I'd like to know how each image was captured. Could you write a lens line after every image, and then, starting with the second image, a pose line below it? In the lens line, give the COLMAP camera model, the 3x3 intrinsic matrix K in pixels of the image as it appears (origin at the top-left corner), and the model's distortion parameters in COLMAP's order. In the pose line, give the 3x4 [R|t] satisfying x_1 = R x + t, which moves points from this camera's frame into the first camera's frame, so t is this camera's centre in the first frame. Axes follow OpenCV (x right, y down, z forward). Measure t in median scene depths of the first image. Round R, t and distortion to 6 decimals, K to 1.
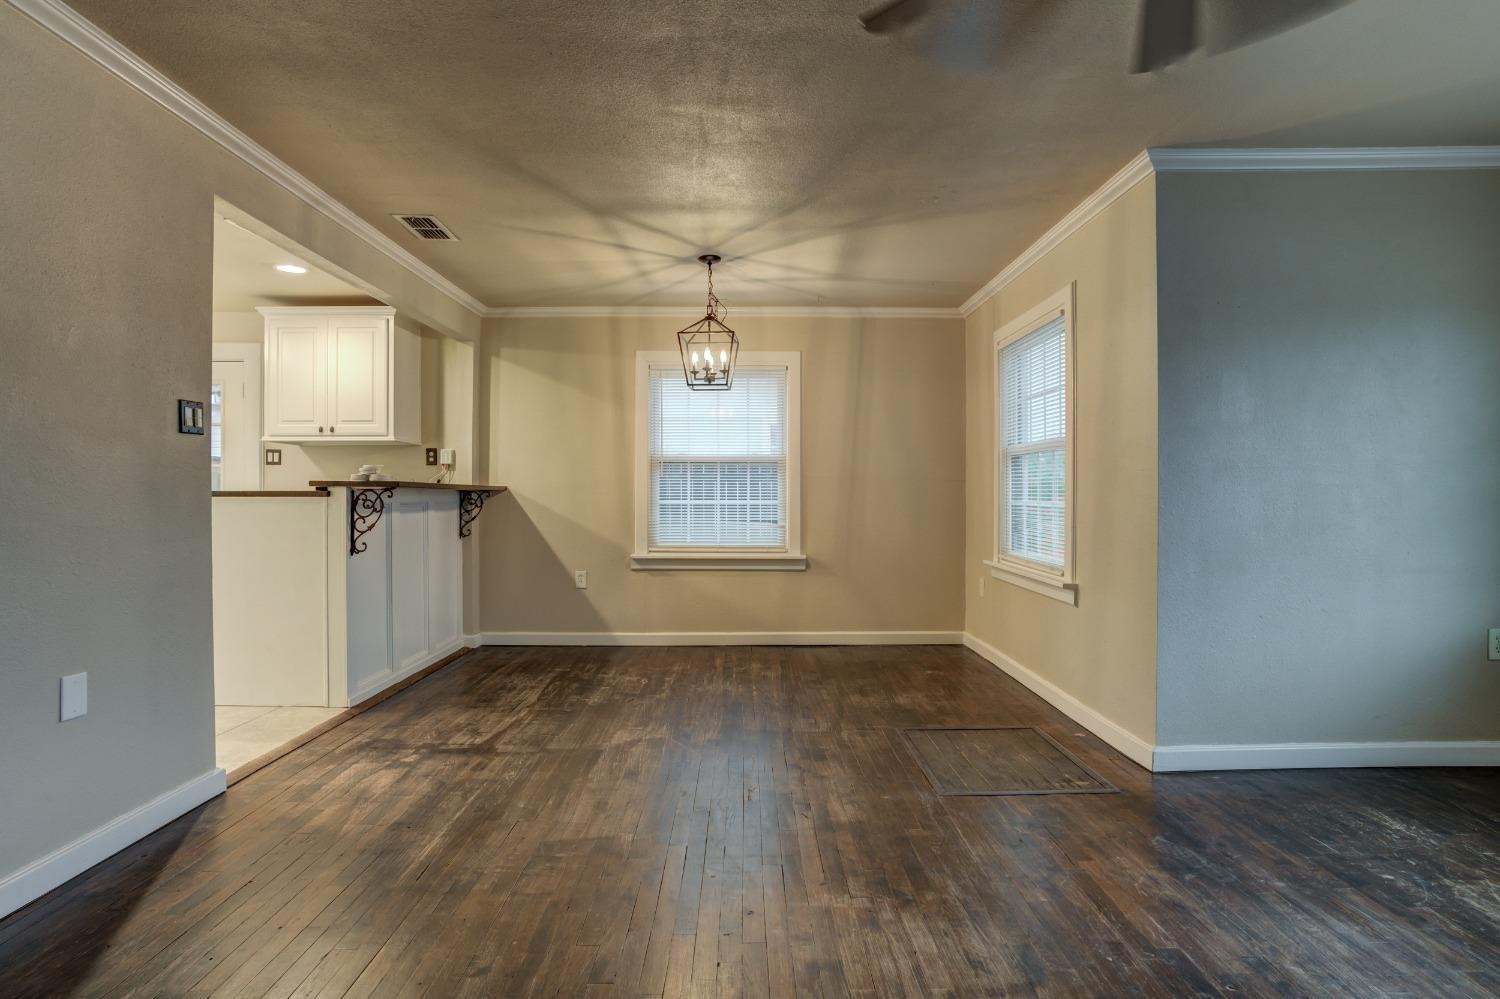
lens RADIAL K [[779.7, 0, 744.3], [0, 779.7, 504.9], [0, 0, 1]] dist [-0.056213, 0.028140]
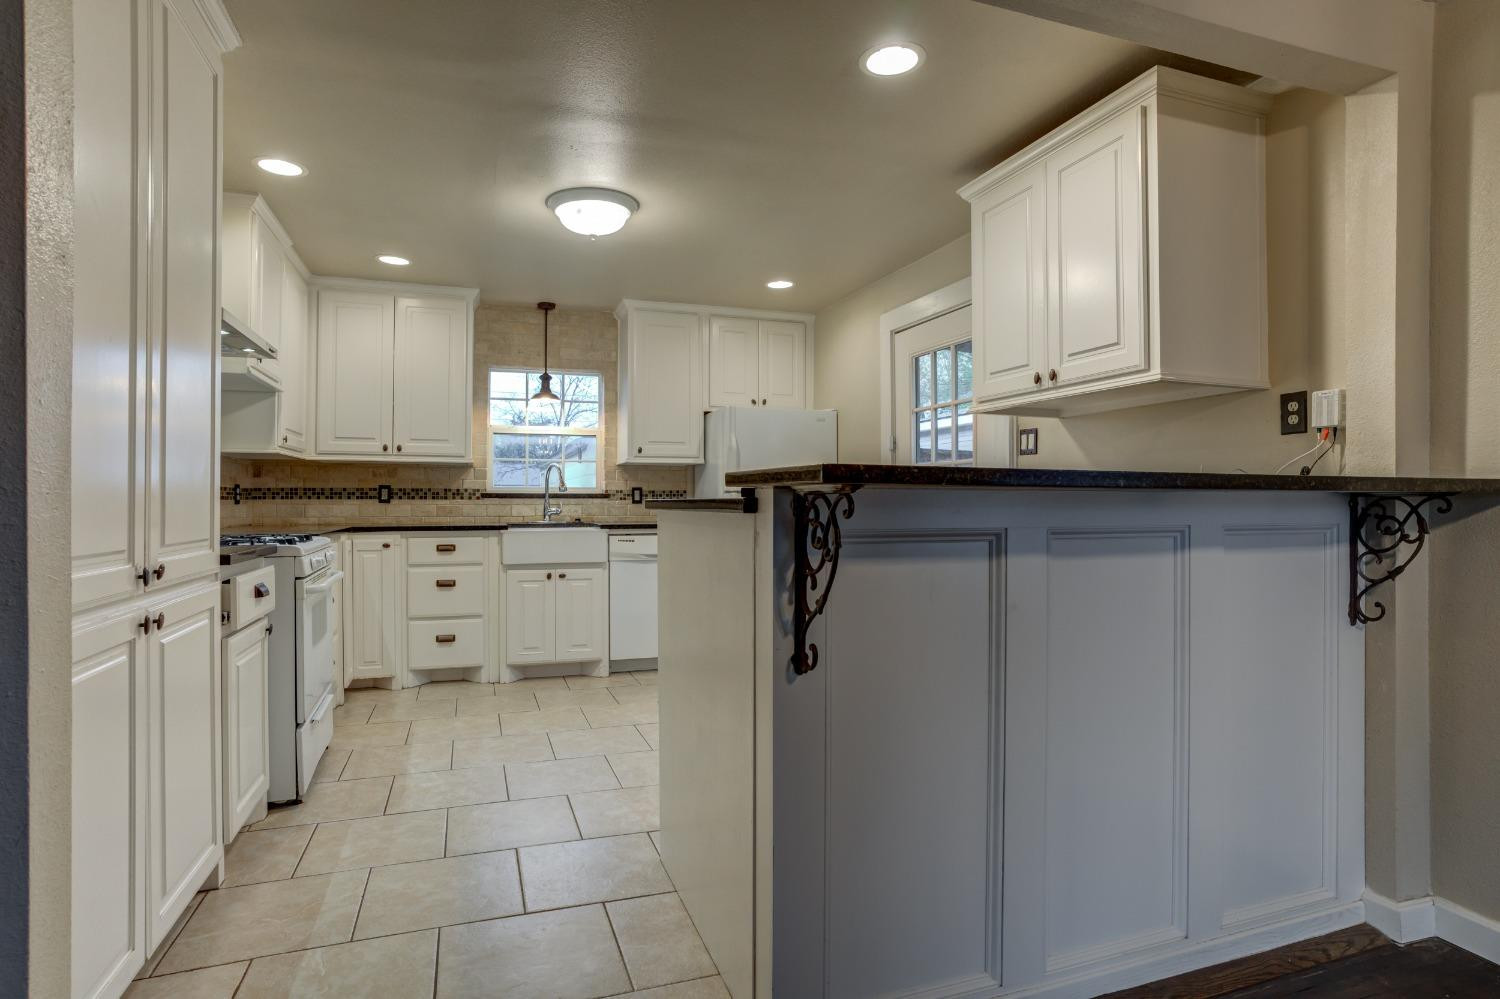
lens RADIAL K [[779.7, 0, 771.2], [0, 779.7, 494.0], [0, 0, 1]] dist [-0.056213, 0.028140]
pose [[0.359115, -0.012834, -0.933205, -0.133631], [-0.010905, 0.999779, -0.017947, -0.009111], [0.933230, 0.016622, 0.358896, 0.620676]]
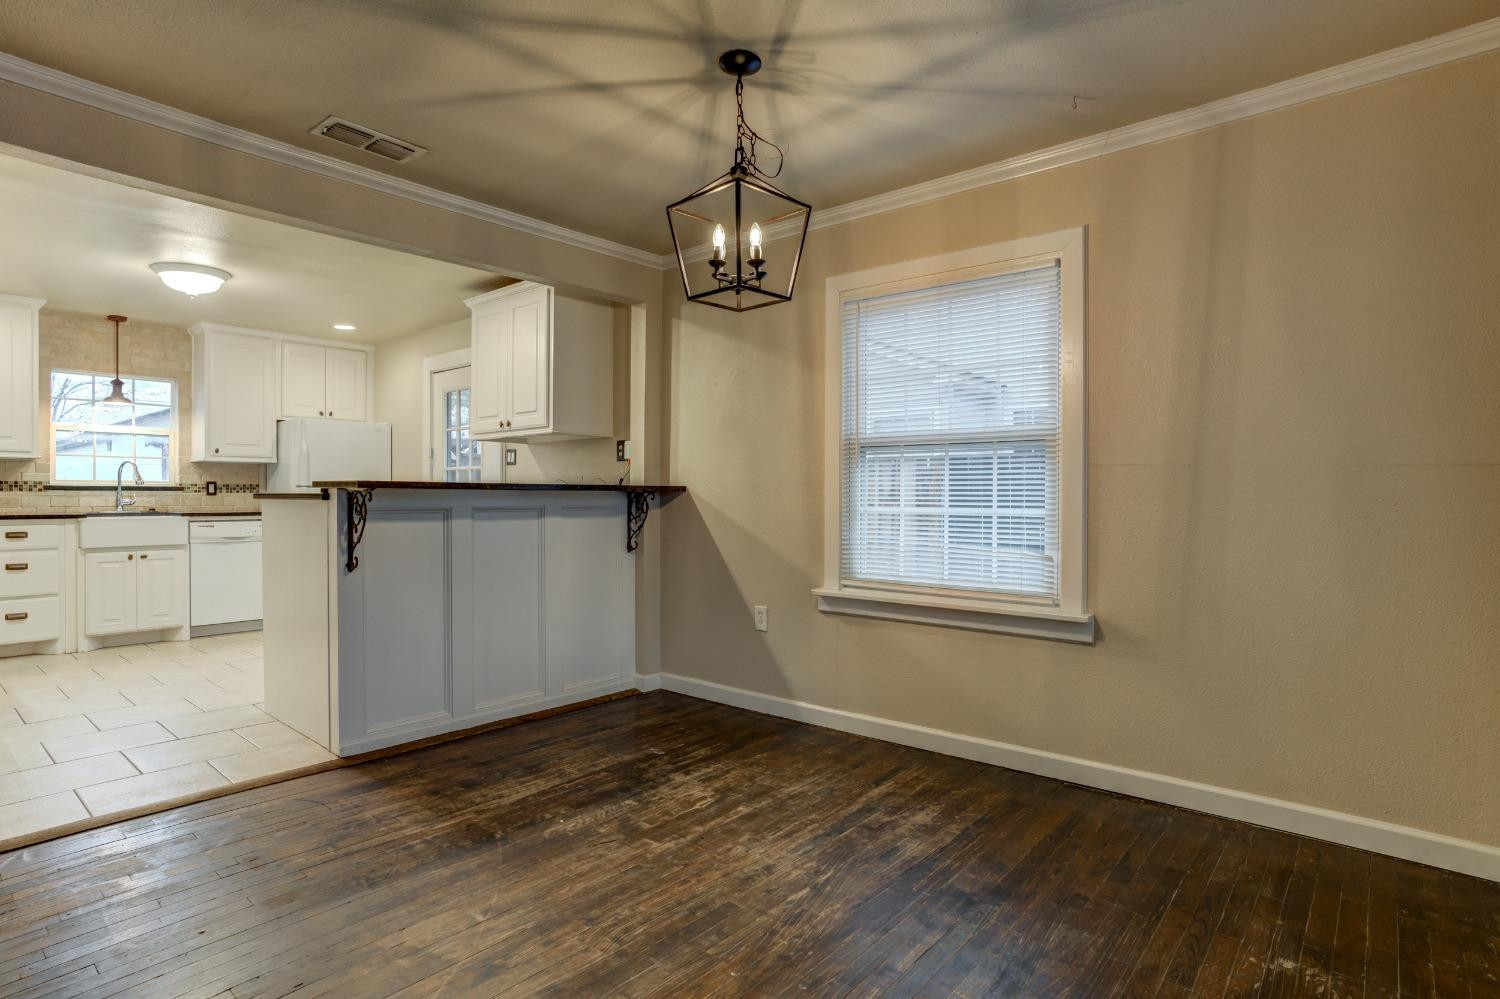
lens RADIAL K [[779.7, 0, 750.8], [0, 779.7, 502.2], [0, 0, 1]] dist [-0.056213, 0.028140]
pose [[0.754970, 0.005427, -0.655736, 0.249332], [-0.009232, 0.999955, -0.002354, -0.007310], [0.655694, 0.007831, 0.754986, 0.478071]]
